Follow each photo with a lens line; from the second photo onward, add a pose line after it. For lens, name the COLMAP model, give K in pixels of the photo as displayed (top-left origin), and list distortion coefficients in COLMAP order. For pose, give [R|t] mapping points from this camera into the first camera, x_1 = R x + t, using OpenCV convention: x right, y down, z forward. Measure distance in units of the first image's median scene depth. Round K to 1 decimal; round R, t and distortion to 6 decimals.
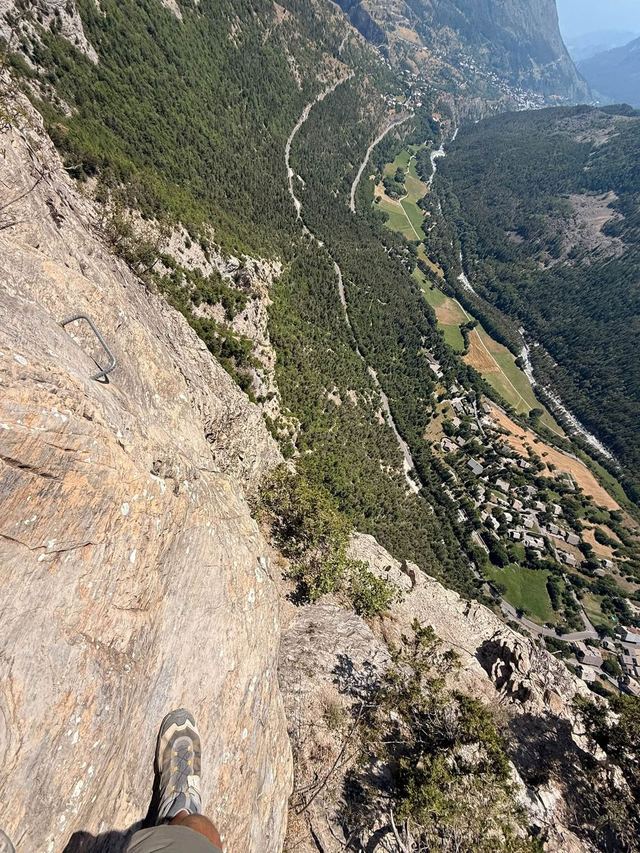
lens RADIAL K [[340.2, 0, 321.5], [0, 340.2, 425.3], [0, 0, 1]] dist [-0.000012, 0.000067]
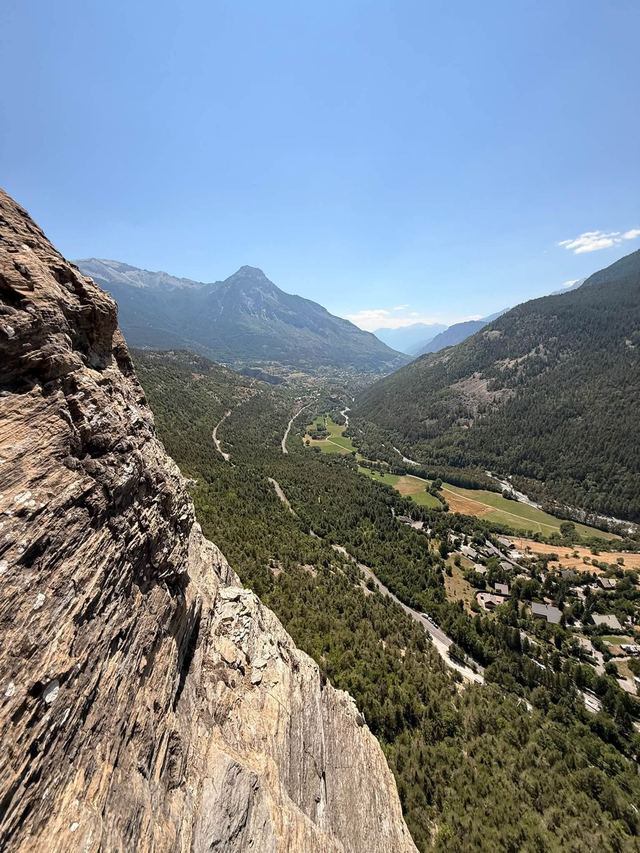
lens RADIAL K [[340.2, 0, 322.1], [0, 340.2, 423.7], [0, 0, 1]] dist [-0.000012, 0.000067]
pose [[0.915670, -0.367348, 0.163105, 0.091419], [0.376443, 0.641614, -0.668298, 0.162647], [0.140847, 0.673340, 0.725793, 0.240100]]
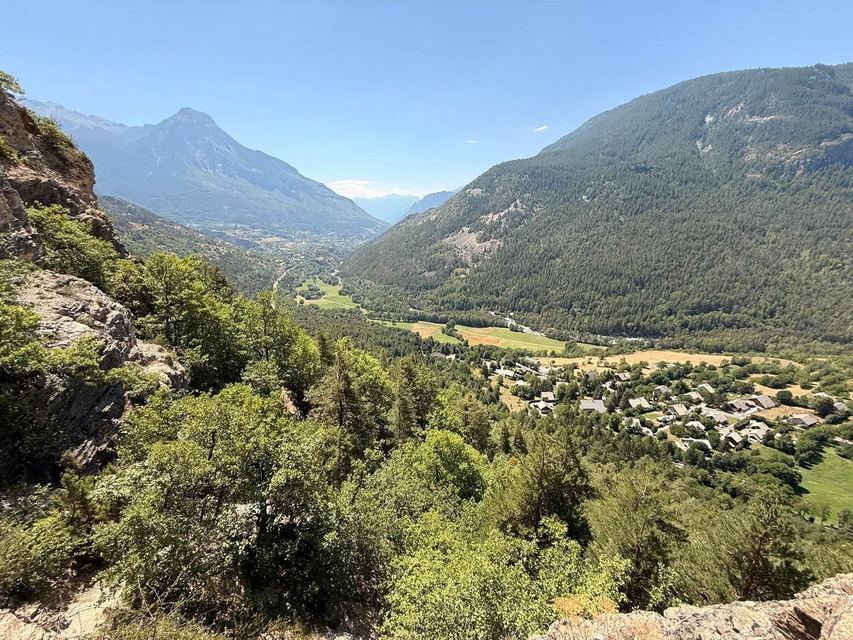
lens RADIAL K [[340.2, 0, 425.2], [0, 340.2, 318.0], [0, 0, 1]] dist [-0.000012, 0.000067]
pose [[0.778901, -0.449309, 0.437532, -0.020320], [0.622373, 0.639700, -0.451039, 0.105945], [-0.077233, 0.623623, 0.777901, 0.399870]]
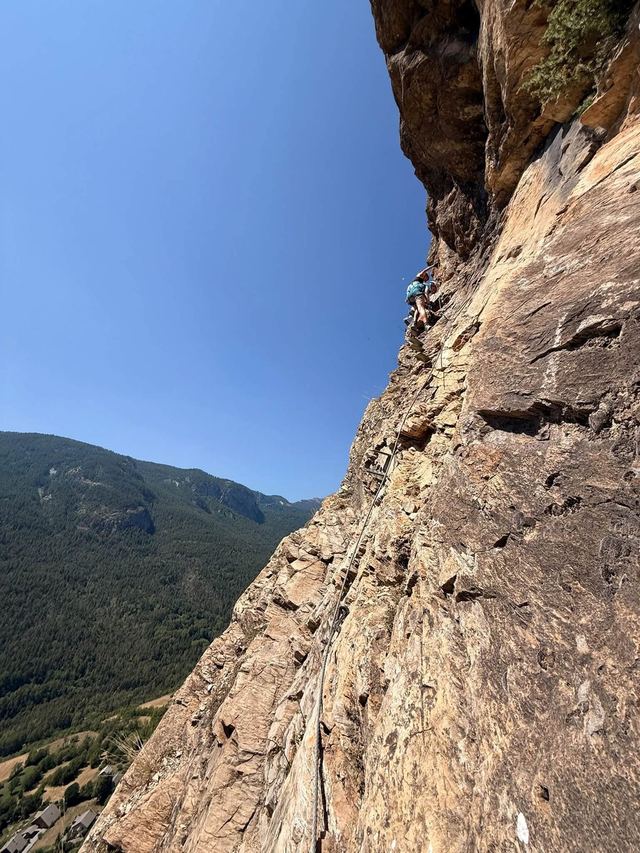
lens RADIAL K [[340.2, 0, 320.2], [0, 340.2, 424.7], [0, 0, 1]] dist [-0.000012, 0.000067]
pose [[-0.317630, 0.056328, 0.946540, 0.017380], [0.738611, 0.640677, 0.209730, 0.125997], [-0.594613, 0.765742, -0.245103, 0.357639]]
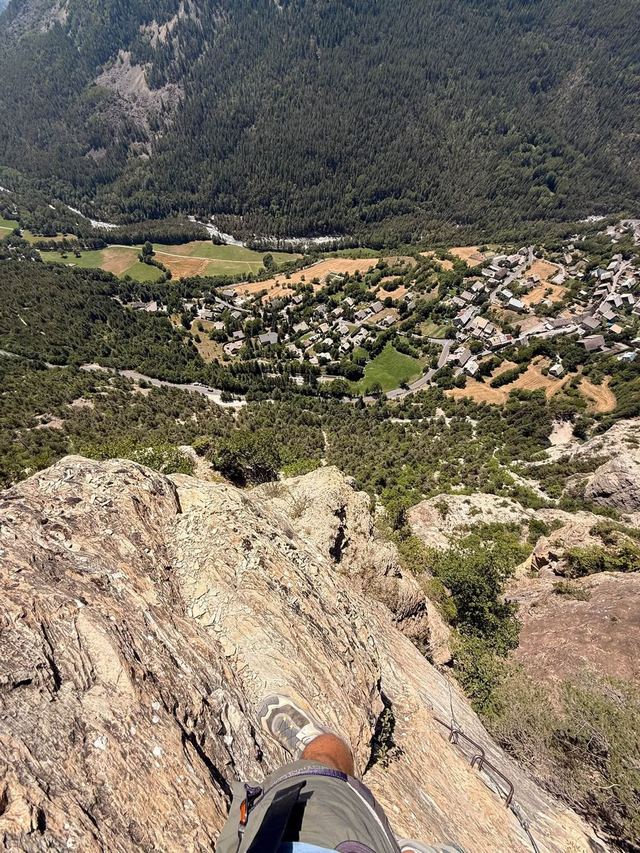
lens RADIAL K [[340.2, 0, 320.9], [0, 340.2, 425.4], [0, 0, 1]] dist [-0.000012, 0.000067]
pose [[0.484344, -0.834749, 0.261926, 0.089248], [0.805329, 0.542371, 0.239330, 0.141774], [-0.341841, 0.095018, 0.934942, 0.133465]]
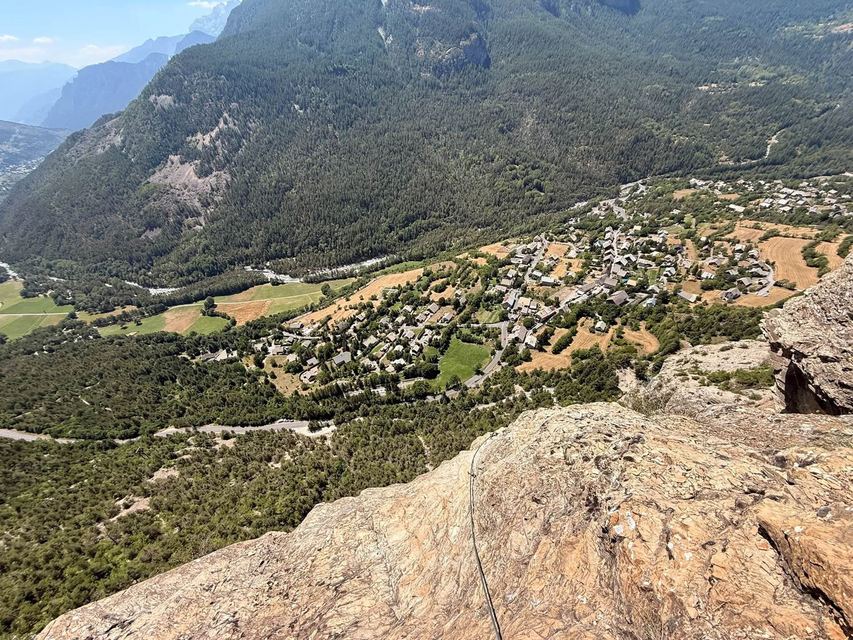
lens RADIAL K [[340.2, 0, 425.1], [0, 340.2, 318.8], [0, 0, 1]] dist [-0.000012, 0.000067]
pose [[0.241531, -0.800332, 0.548755, 0.076043], [0.898873, 0.397596, 0.184241, 0.109375], [-0.365637, 0.448761, 0.815428, 0.098276]]
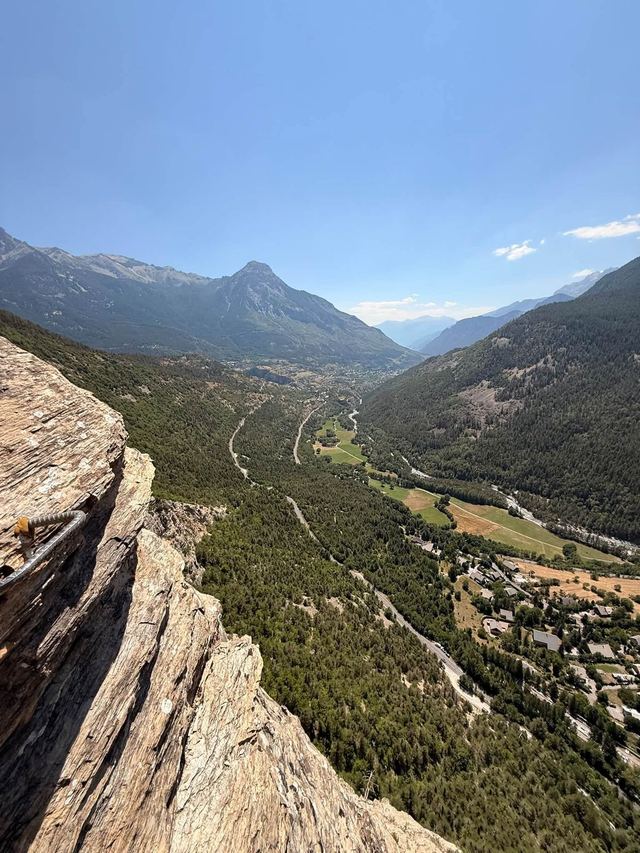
lens RADIAL K [[340.2, 0, 321.3], [0, 340.2, 426.1], [0, 0, 1]] dist [-0.000012, 0.000067]
pose [[0.920662, -0.365238, 0.137775, 0.083736], [0.361267, 0.663514, -0.655160, 0.120381], [0.147874, 0.652955, 0.742821, 0.113698]]
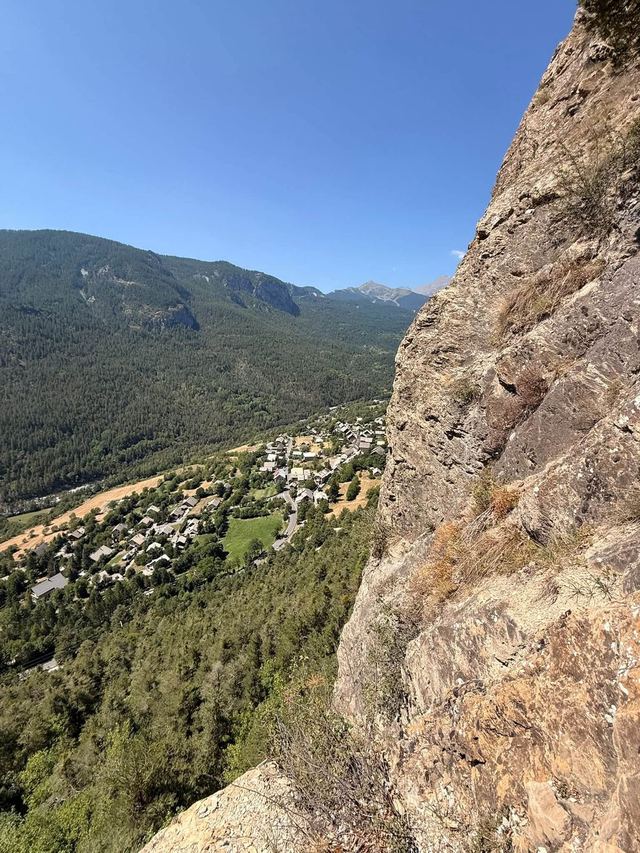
lens RADIAL K [[340.2, 0, 320.6], [0, 340.2, 424.3], [0, 0, 1]] dist [-0.000012, 0.000067]
pose [[-0.237363, -0.477804, 0.845791, -0.005895], [0.796107, 0.403250, 0.451223, 0.114087], [-0.556661, 0.780444, 0.284667, 0.381972]]
